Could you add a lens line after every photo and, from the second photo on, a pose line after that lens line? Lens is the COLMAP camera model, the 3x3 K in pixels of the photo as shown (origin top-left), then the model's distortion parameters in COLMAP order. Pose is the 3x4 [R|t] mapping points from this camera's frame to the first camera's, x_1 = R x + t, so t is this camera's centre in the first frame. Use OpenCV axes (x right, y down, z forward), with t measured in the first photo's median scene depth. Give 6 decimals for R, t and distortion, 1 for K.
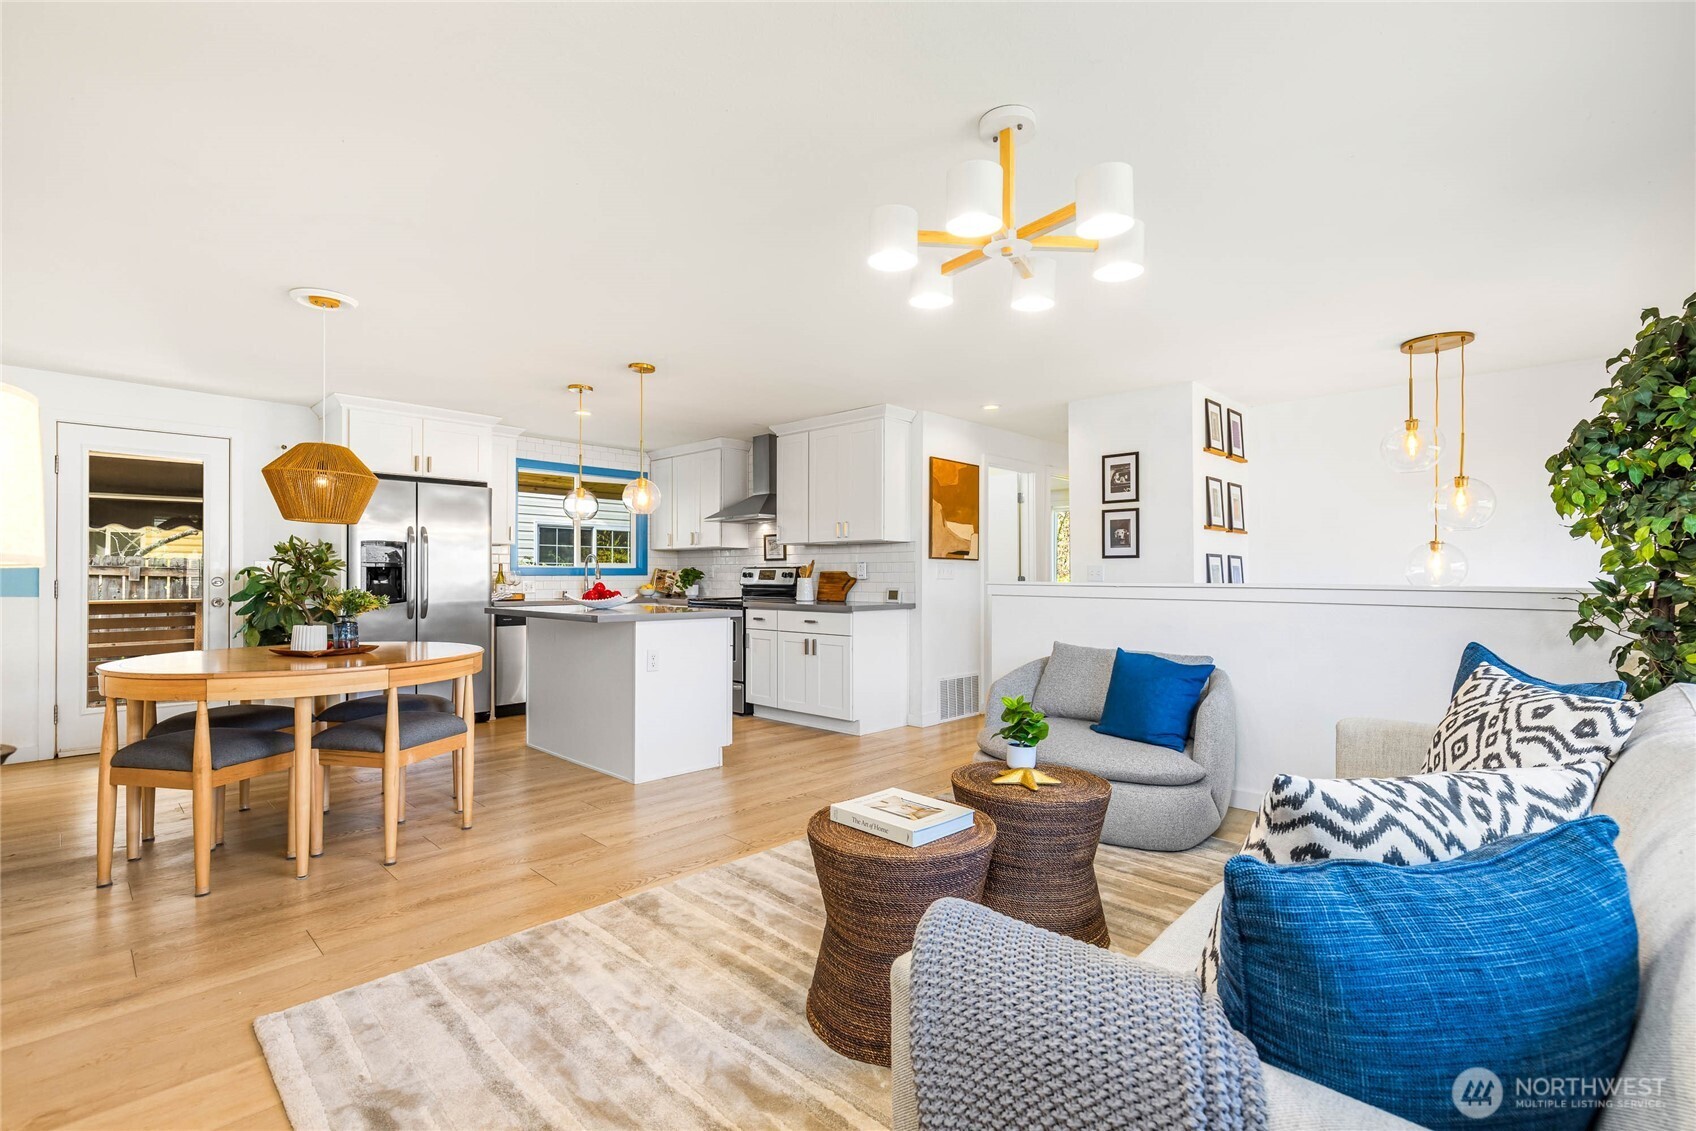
lens RADIAL K [[762.5, 0, 854.5], [0, 762.5, 572.6], [0, 0, 1]] dist [0.007308, -0.000492]
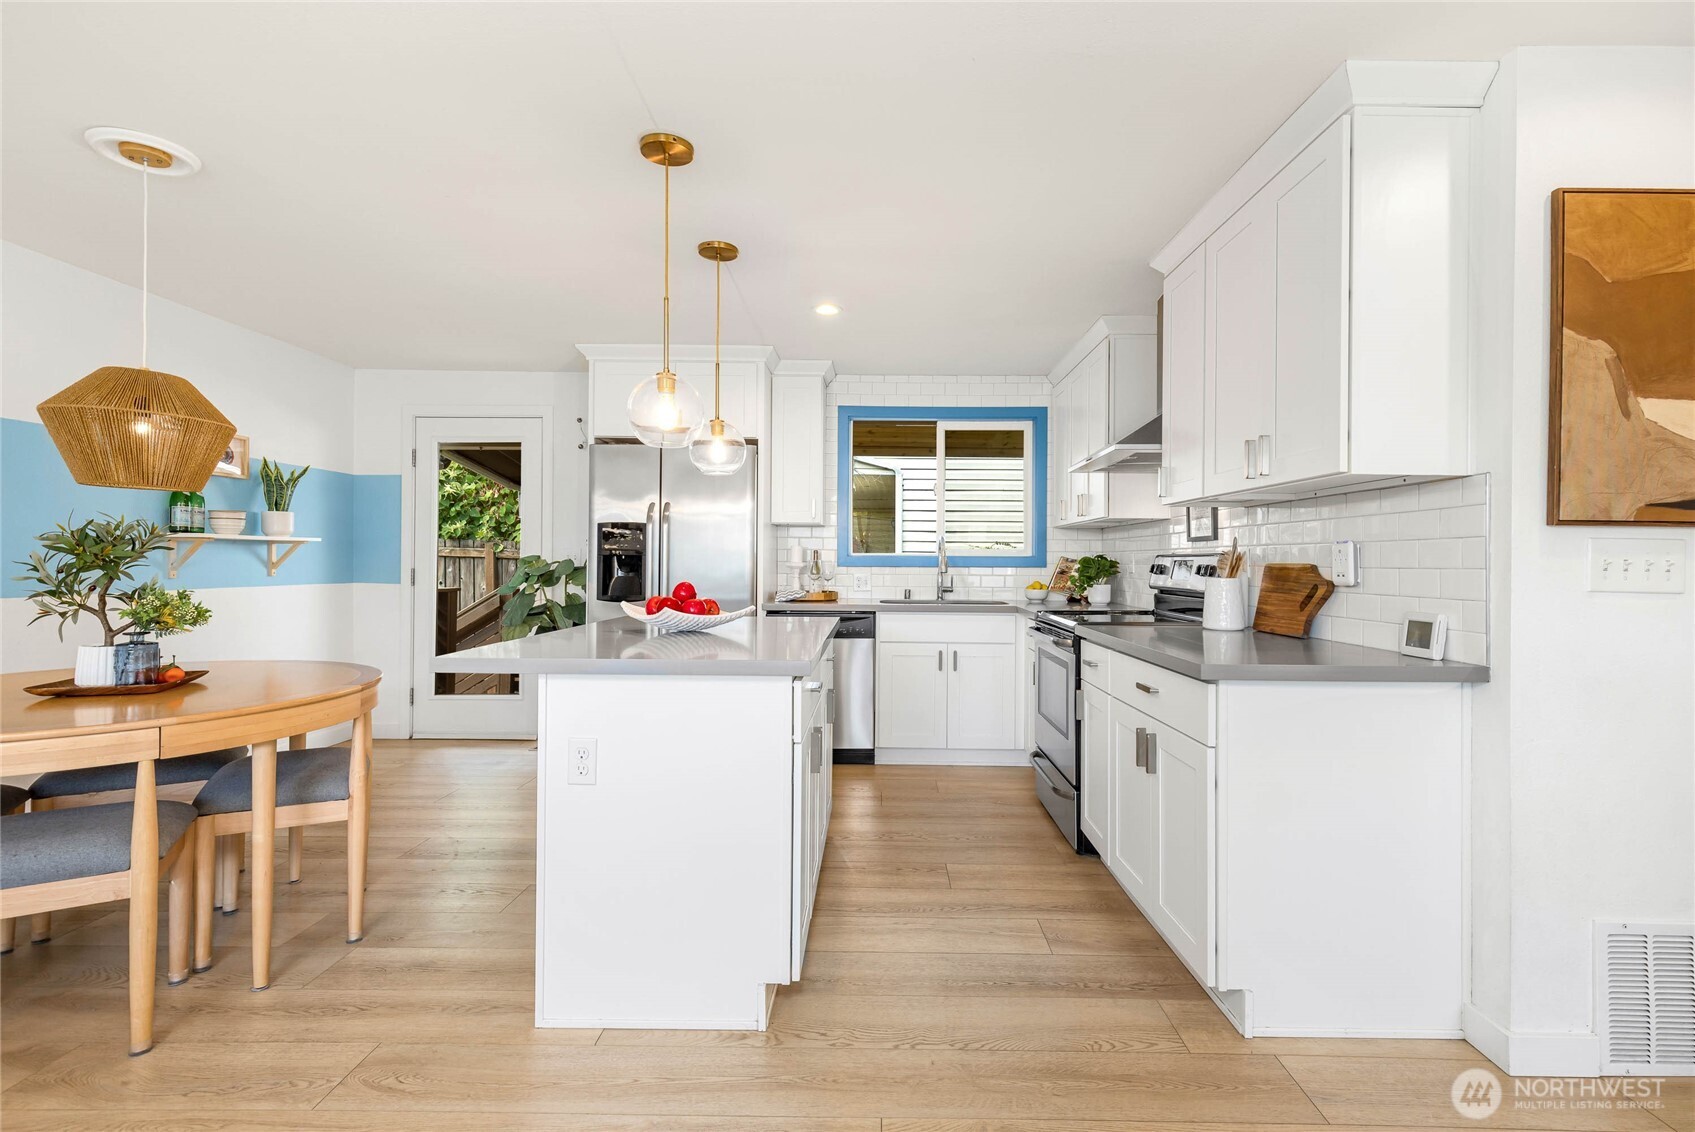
lens RADIAL K [[790.6, 0, 873.2], [0, 790.6, 558.5], [0, 0, 1]] dist [0.005736, 0.000050]
pose [[0.690065, 0.001169, -0.723746, 0.140624], [-0.002070, 0.999998, -0.000358, -0.004087], [0.723744, 0.001745, 0.690066, 0.578499]]
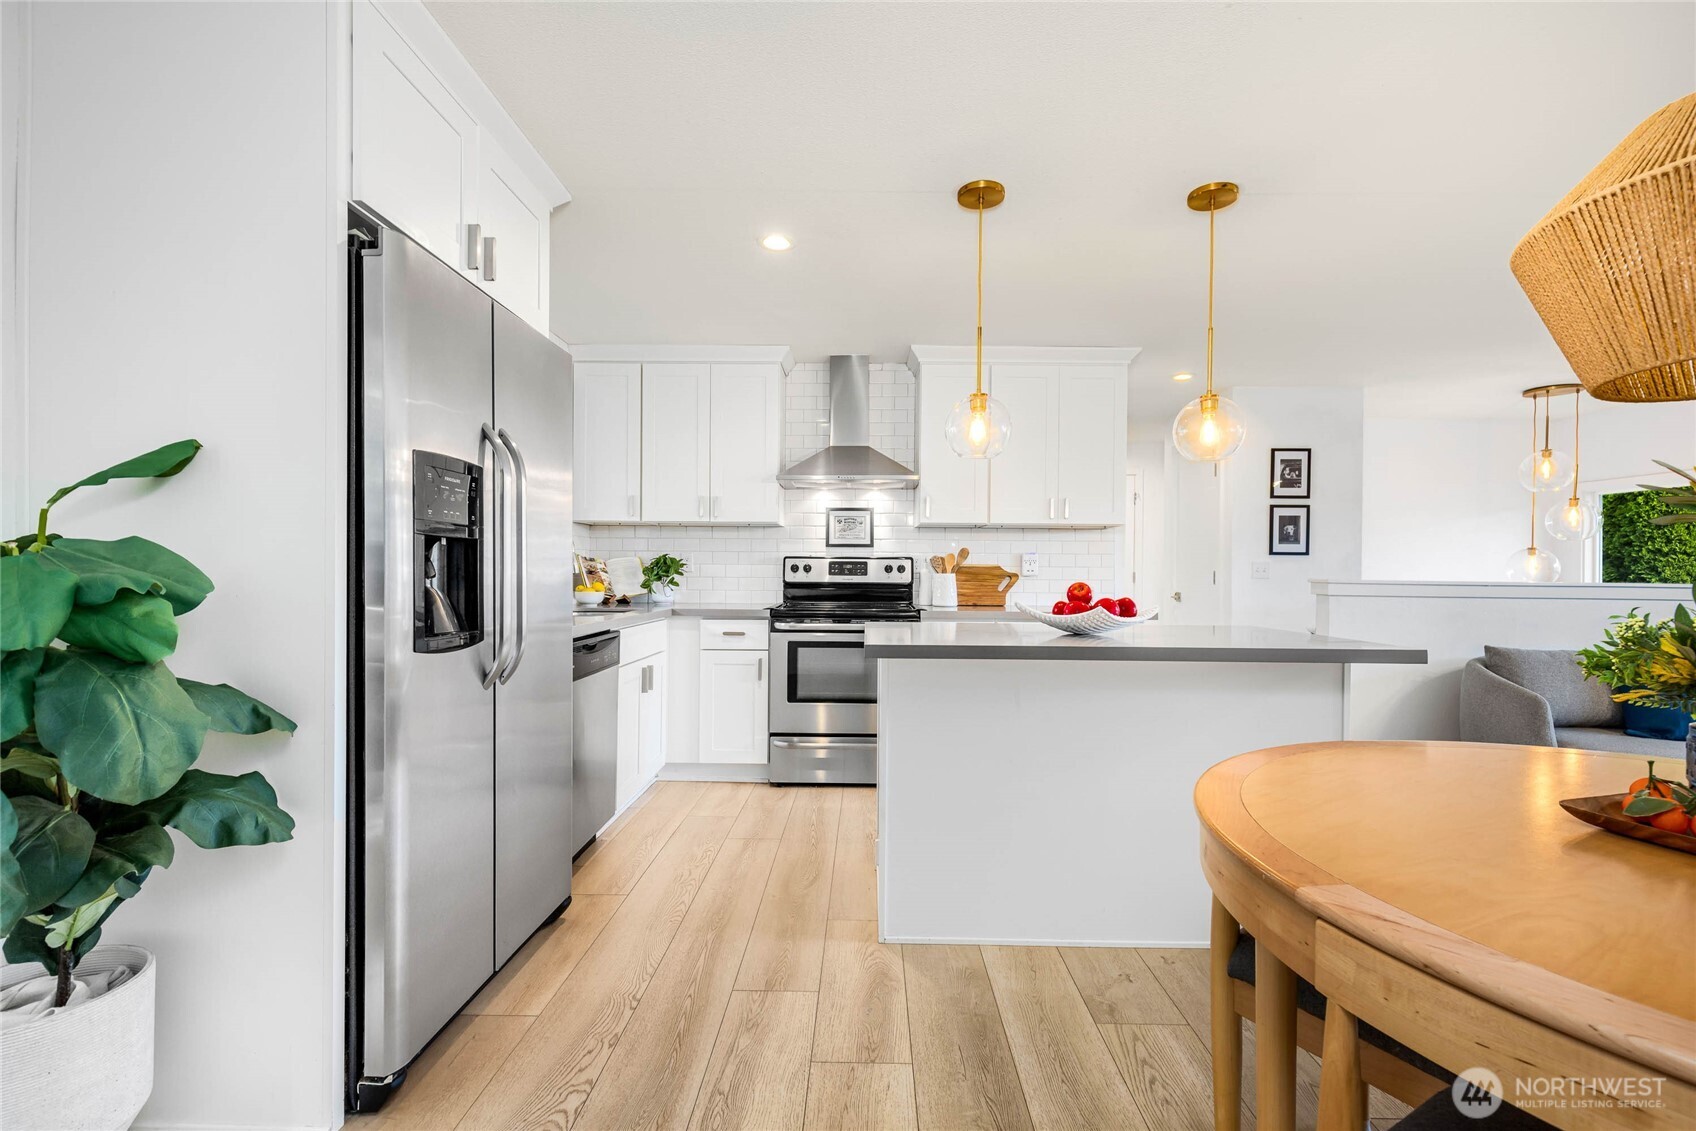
lens RADIAL K [[762.5, 0, 854.5], [0, 762.5, 572.6], [0, 0, 1]] dist [0.007308, -0.000492]
pose [[0.729978, 0.002816, 0.683465, -0.657668], [-0.009893, 0.999930, 0.006447, 0.002779], [-0.683399, -0.011468, 0.729955, 0.596486]]
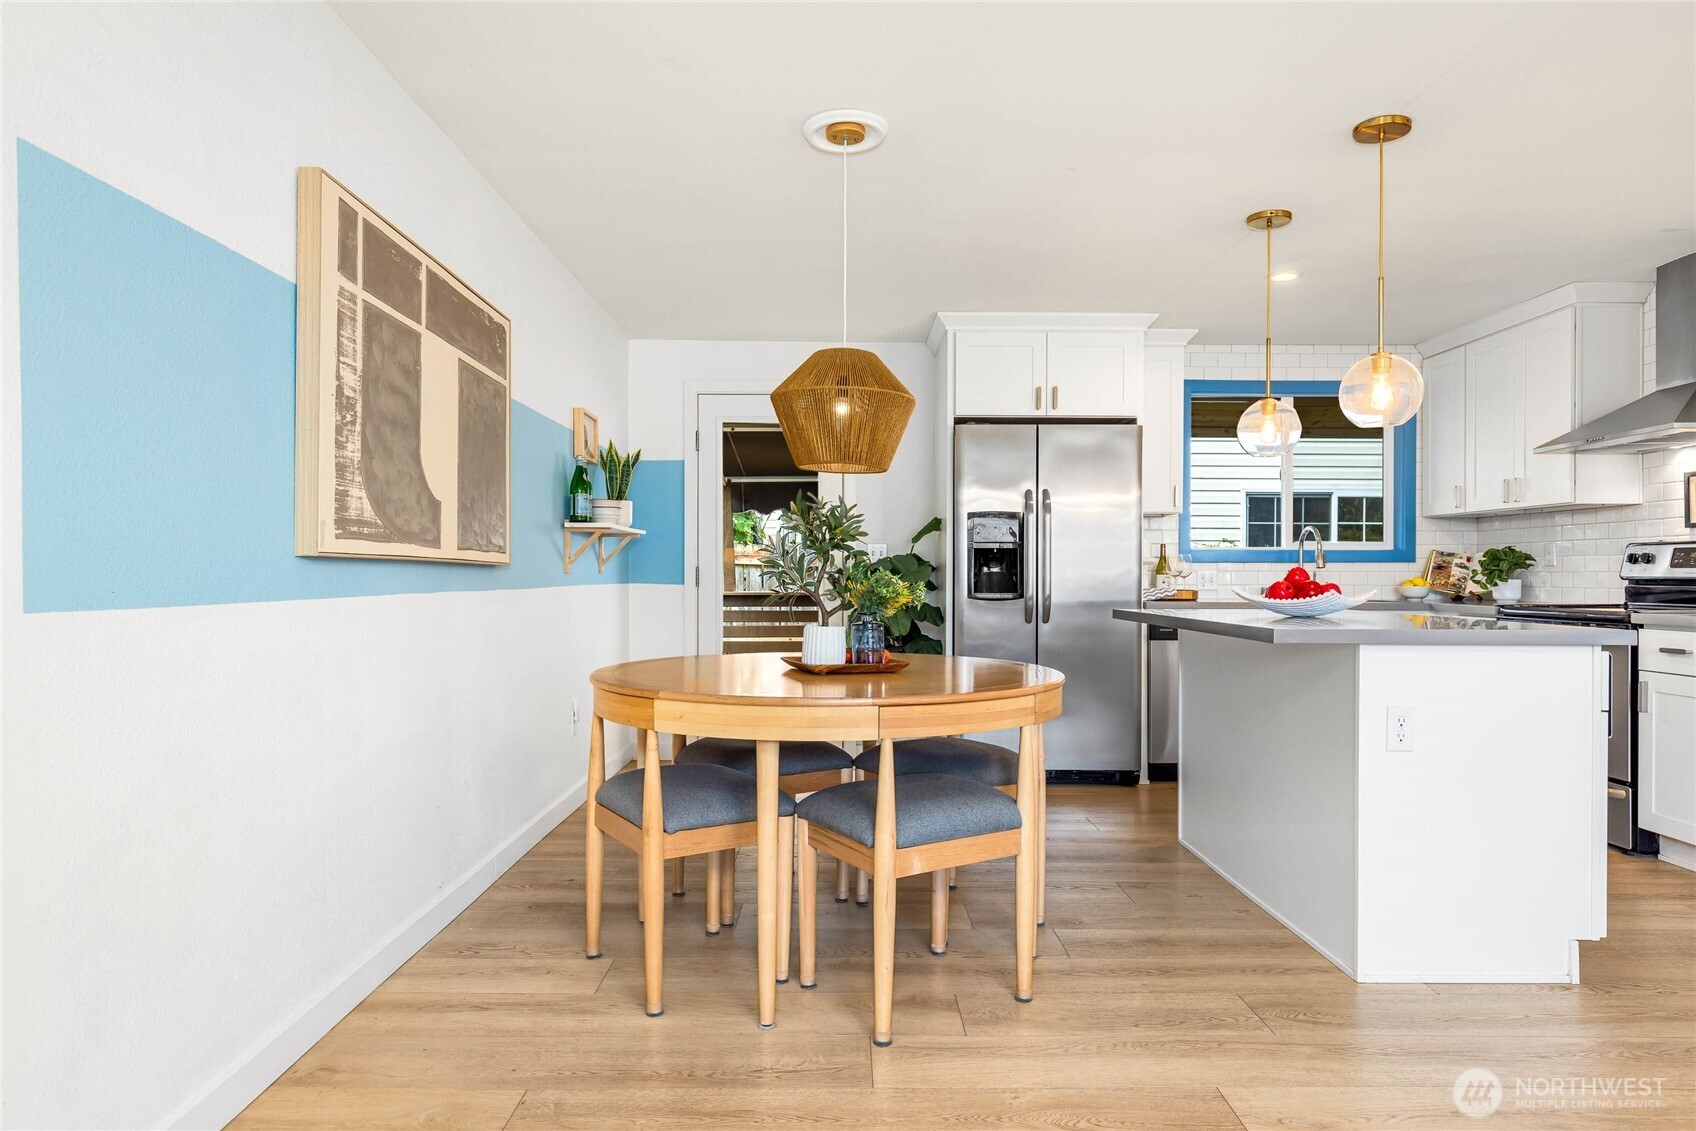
lens RADIAL K [[1007.4, 0, 848.0], [0, 1007.4, 577.2], [0, 0, 1]] dist [0.001466, 0.000767]
pose [[0.700114, 0.002707, -0.714026, -0.042393], [0.001872, 0.999982, 0.005626, 0.012715], [0.714029, -0.005275, 0.700097, 0.232002]]
